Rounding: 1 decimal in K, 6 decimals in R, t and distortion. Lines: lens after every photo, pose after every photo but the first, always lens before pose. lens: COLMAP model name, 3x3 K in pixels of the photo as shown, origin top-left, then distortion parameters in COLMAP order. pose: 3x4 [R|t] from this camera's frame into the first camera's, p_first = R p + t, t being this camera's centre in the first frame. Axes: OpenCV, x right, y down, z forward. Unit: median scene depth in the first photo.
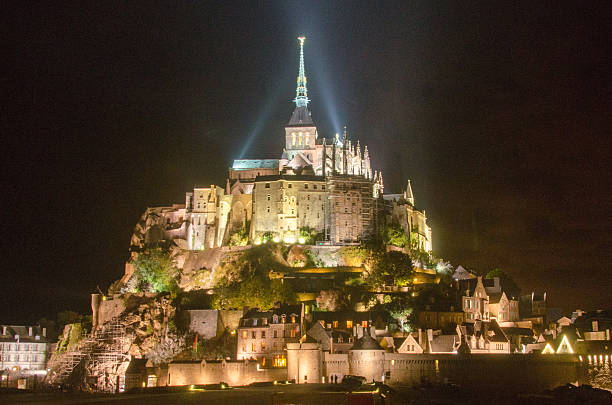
lens RADIAL K [[741.7, 0, 304.0], [0, 741.7, 257.2], [0, 0, 1]] dist [0.001512, -0.002137]
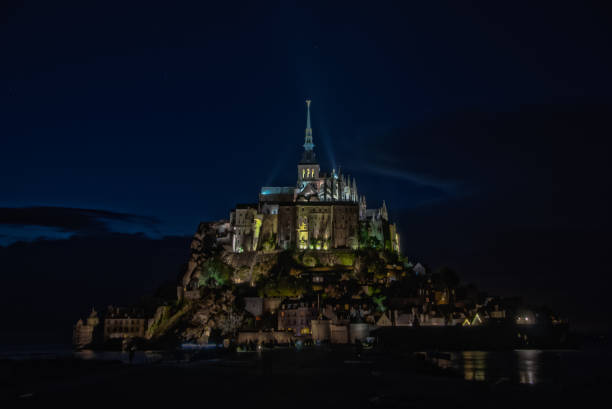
lens RADIAL K [[679.0, 0, 305.8], [0, 679.0, 215.2], [0, 0, 1]] dist [0.031448, 0.008954]
pose [[0.999778, -0.002976, 0.020836, -0.041645], [0.003416, 0.999771, -0.021117, -0.056144], [-0.020769, 0.021184, 0.999560, -0.344592]]
